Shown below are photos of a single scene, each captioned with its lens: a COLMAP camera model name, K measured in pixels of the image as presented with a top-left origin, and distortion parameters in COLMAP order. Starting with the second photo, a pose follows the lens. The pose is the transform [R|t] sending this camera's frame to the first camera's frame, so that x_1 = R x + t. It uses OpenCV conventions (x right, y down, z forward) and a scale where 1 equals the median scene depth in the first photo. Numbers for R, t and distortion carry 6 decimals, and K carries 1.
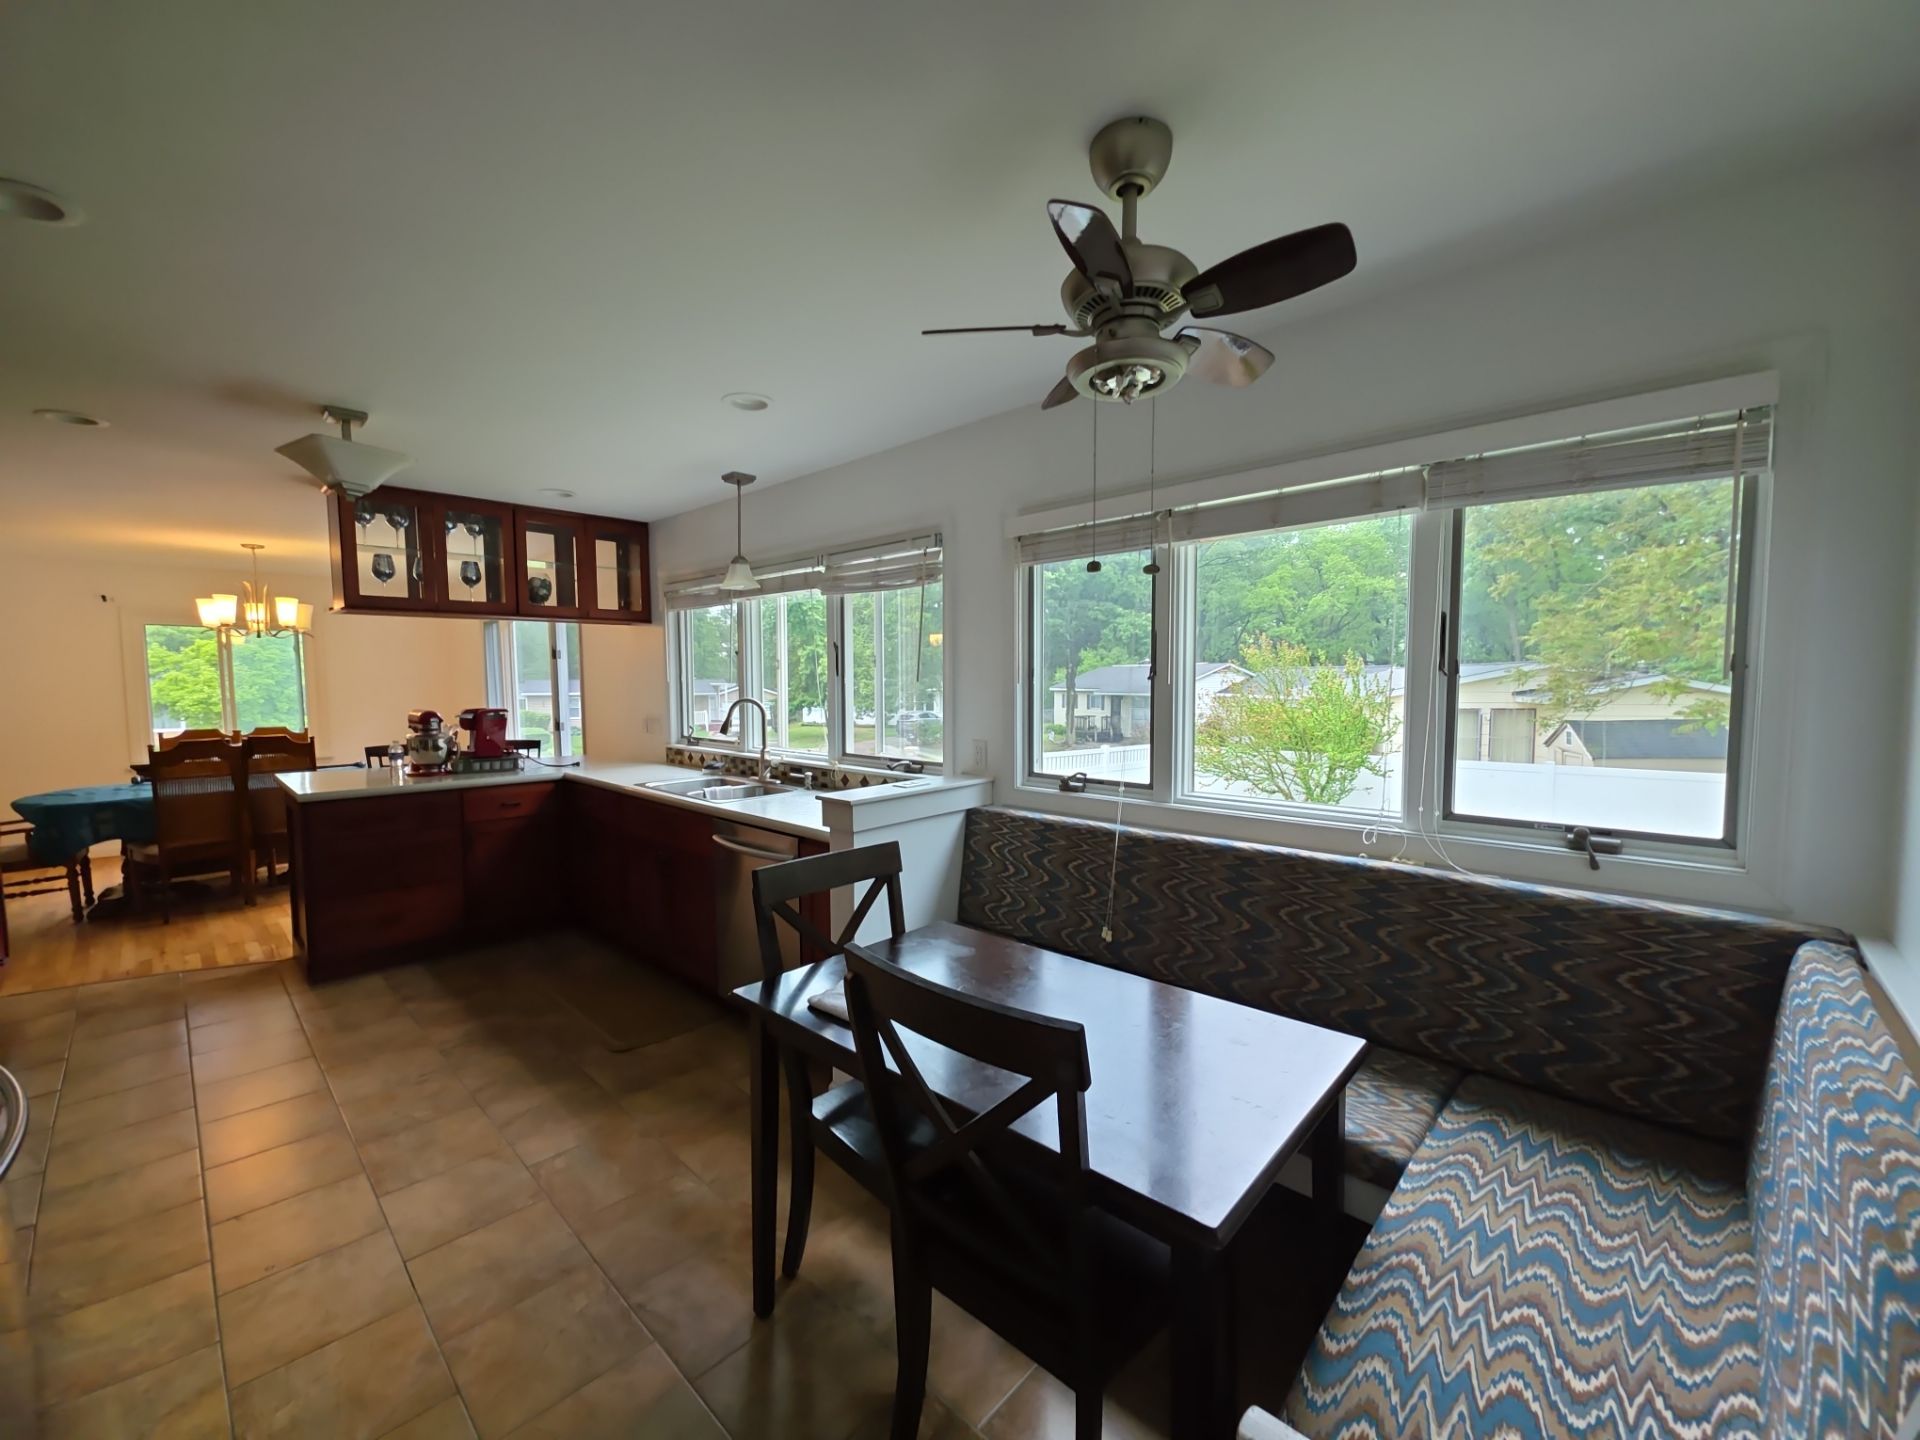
lens RADIAL K [[763.1, 0, 960.5], [0, 763.1, 729.8], [0, 0, 1]] dist [0.002901, -0.000578]
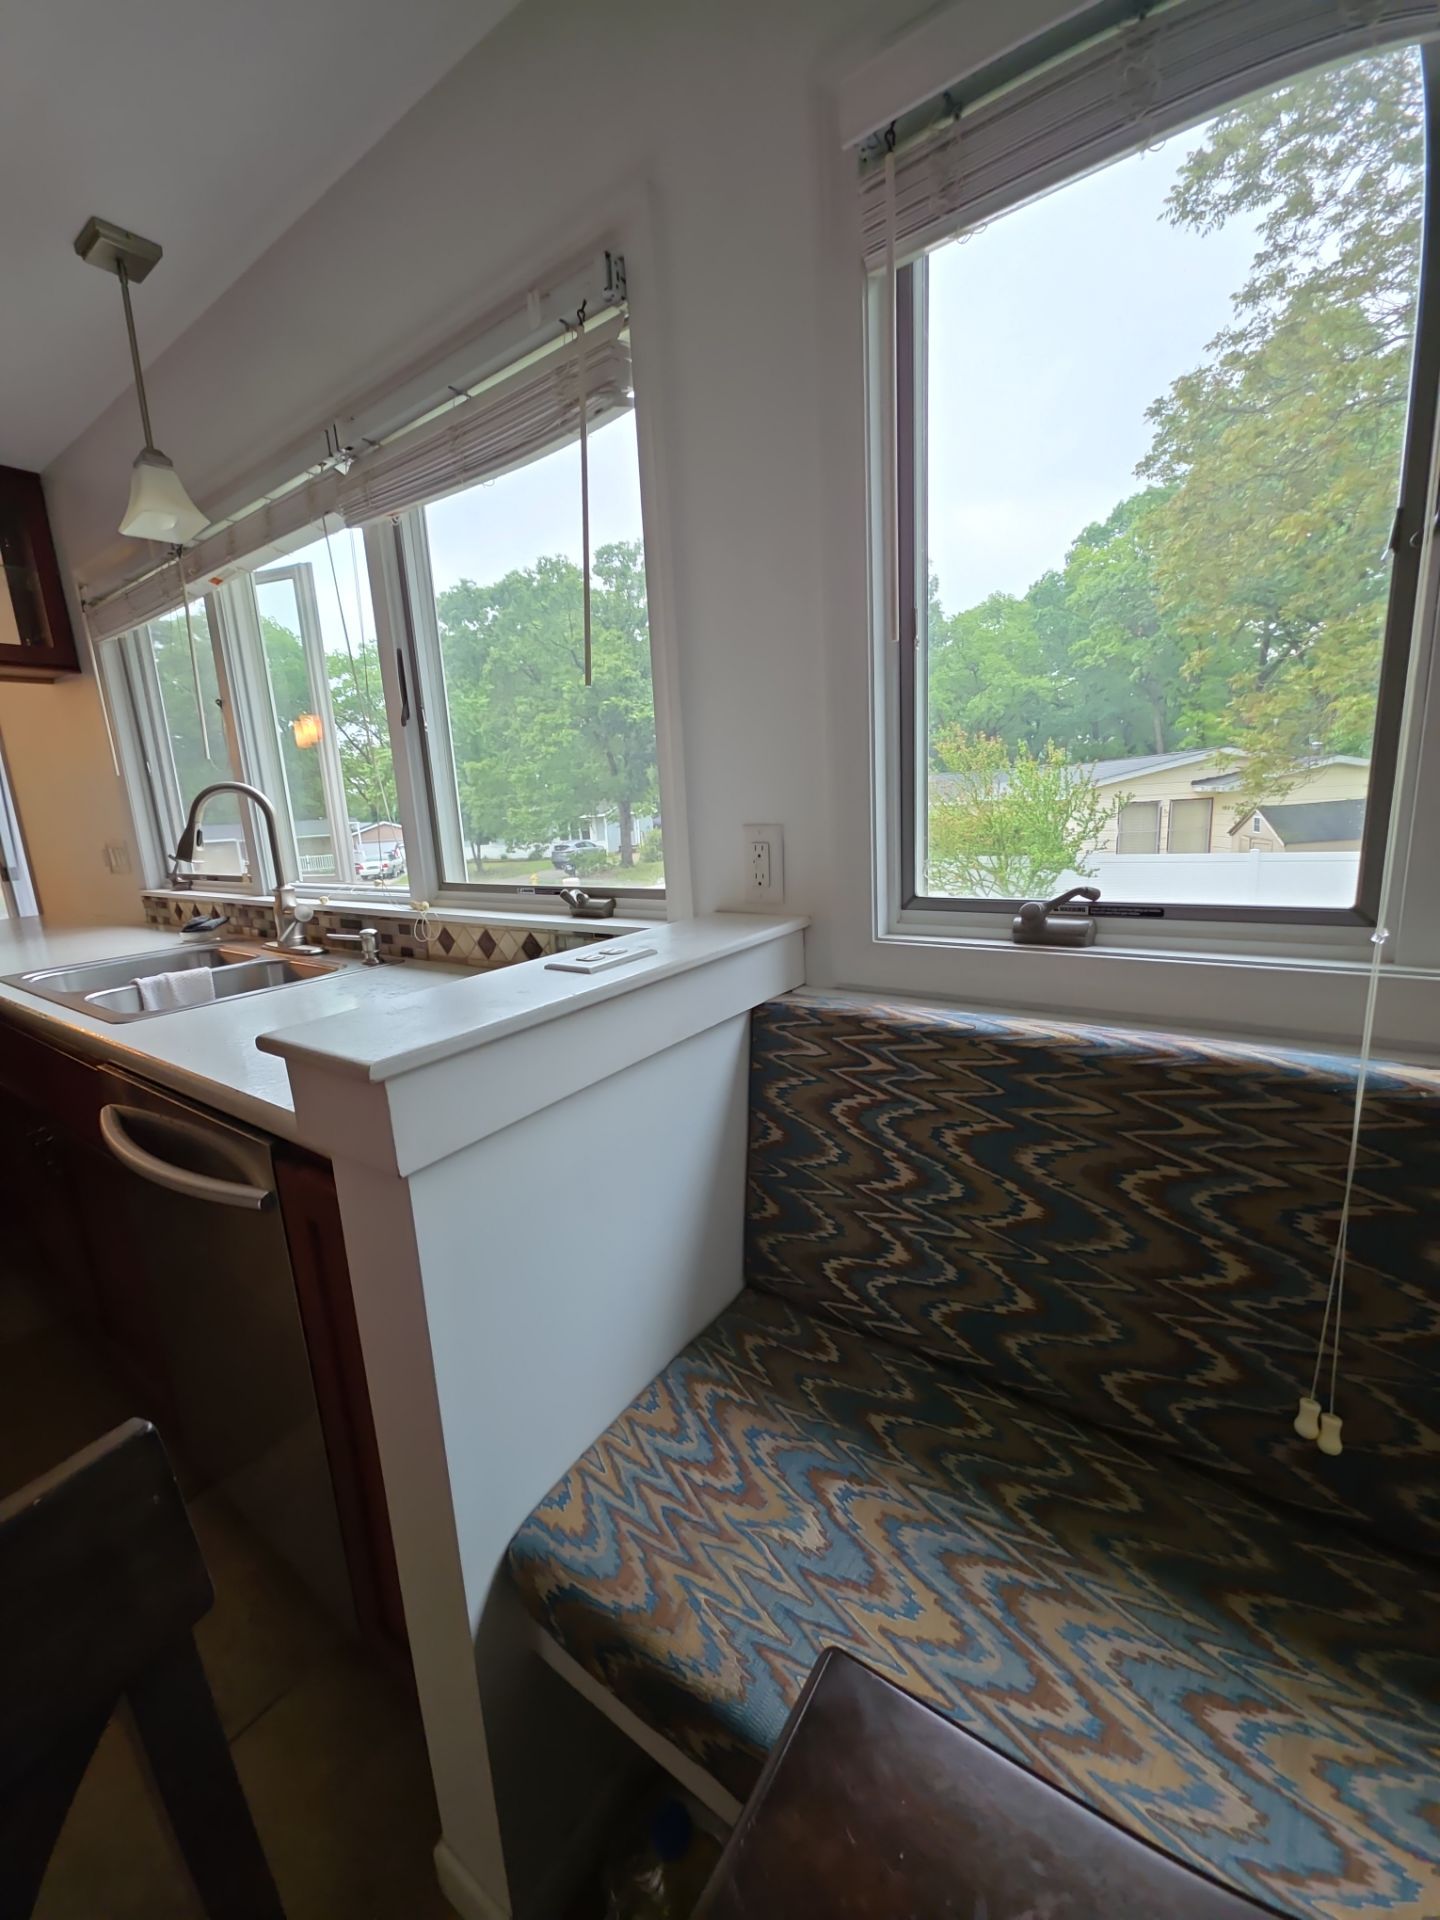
lens RADIAL K [[763.1, 0, 708.8], [0, 763.1, 955.5], [0, 0, 1]] dist [0.002901, -0.000578]
pose [[0.991323, -0.074590, 0.108240, -0.040377], [0.059969, 0.989361, 0.132548, 0.021768], [-0.116975, -0.124907, 0.985249, 0.495520]]
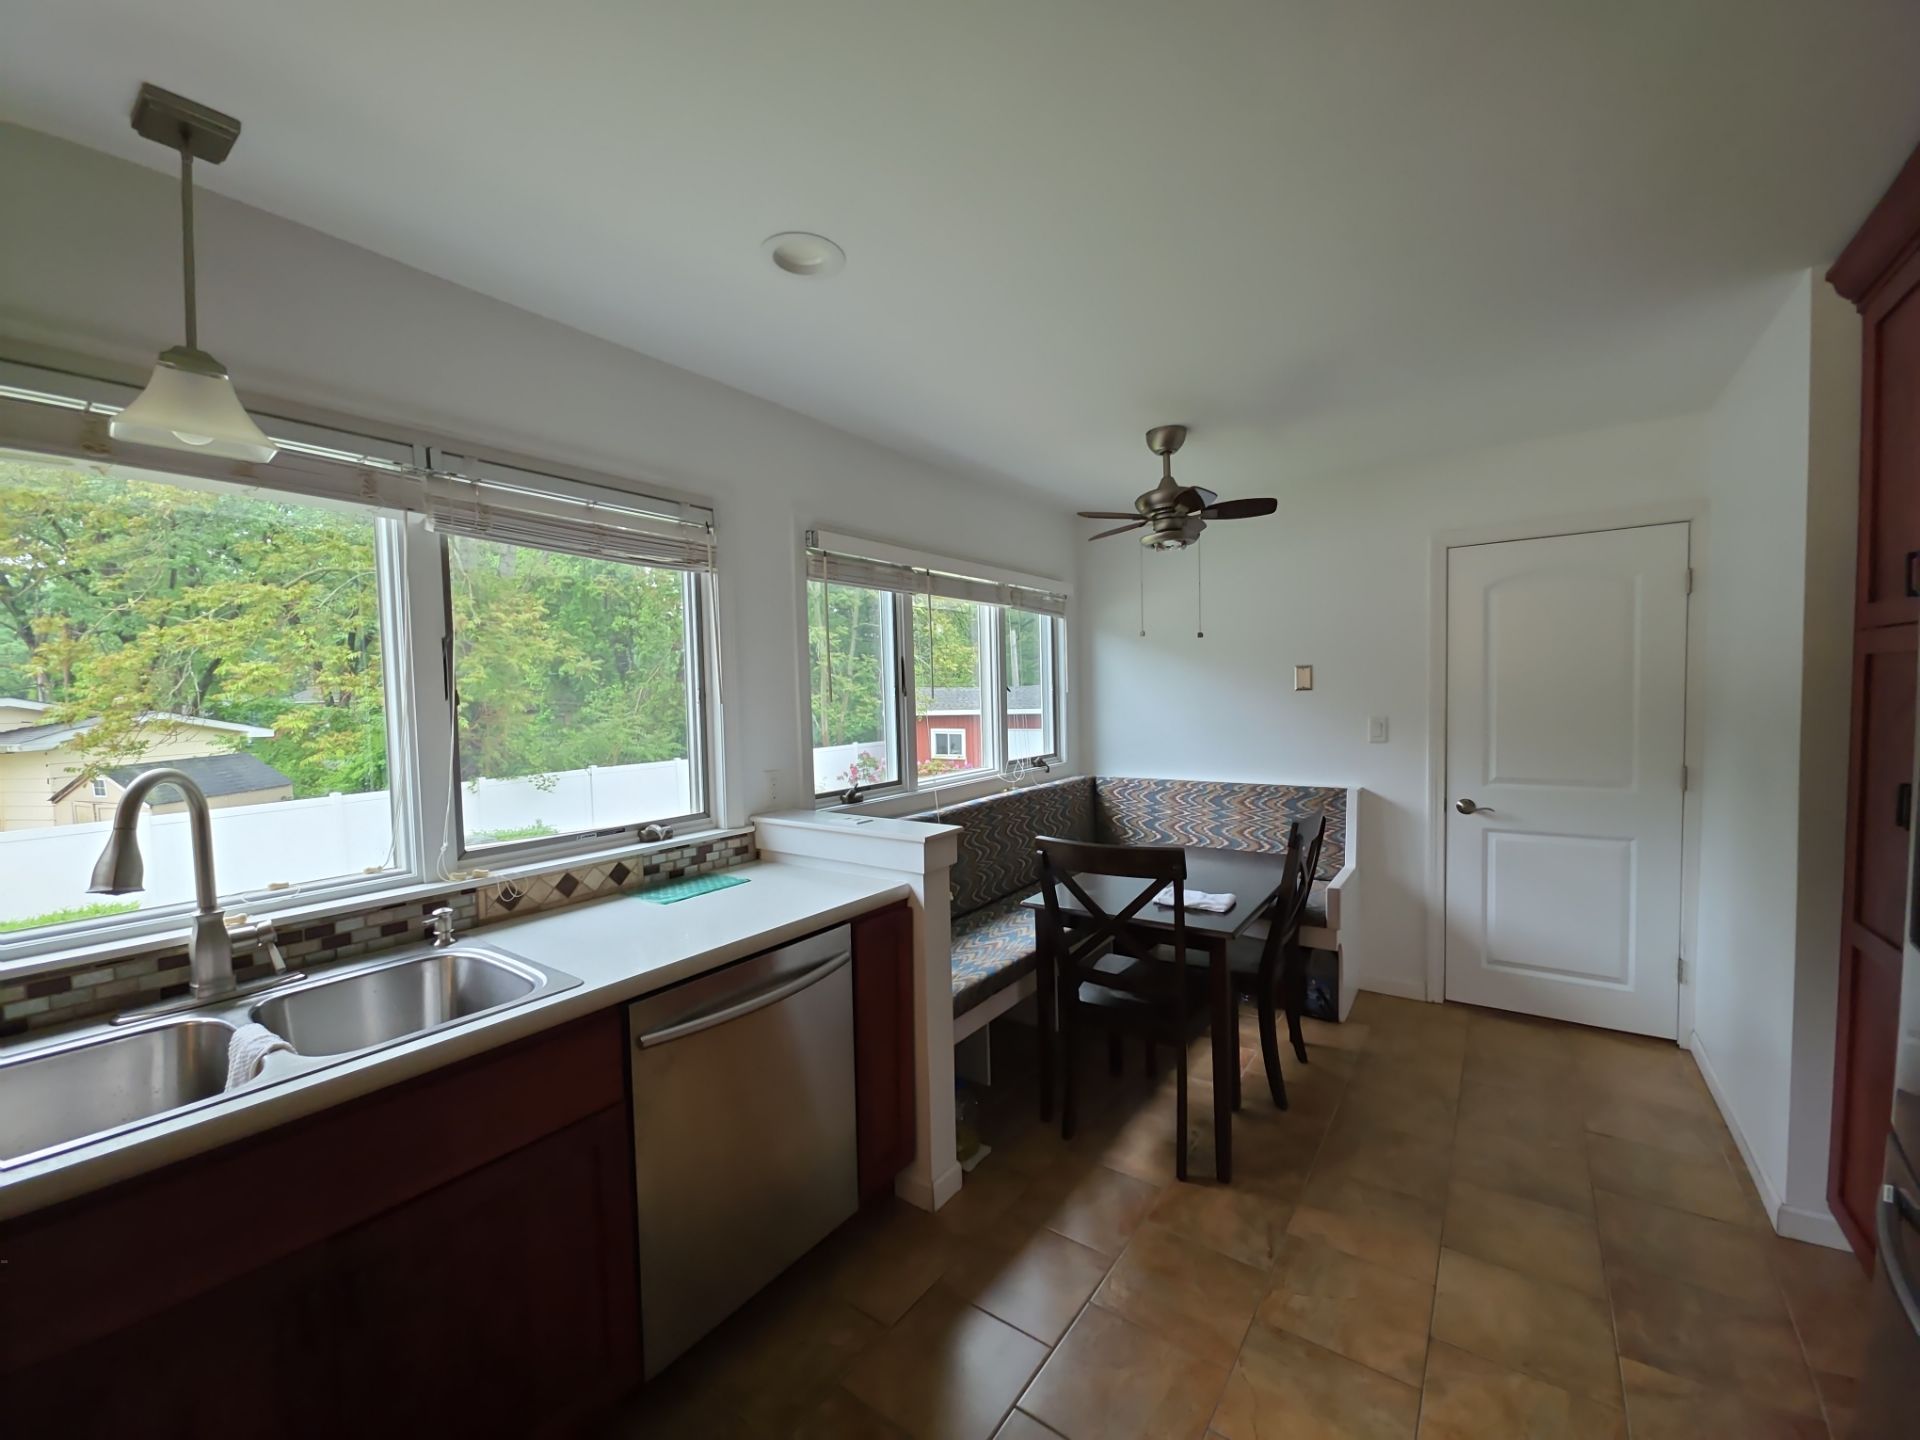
lens RADIAL K [[763.1, 0, 960.5], [0, 763.1, 729.8], [0, 0, 1]] dist [0.002901, -0.000578]
pose [[-0.125874, -0.042158, 0.991150, -0.683604], [0.092262, 0.994269, 0.054008, -0.046808], [-0.987747, 0.098244, -0.121263, 0.723557]]
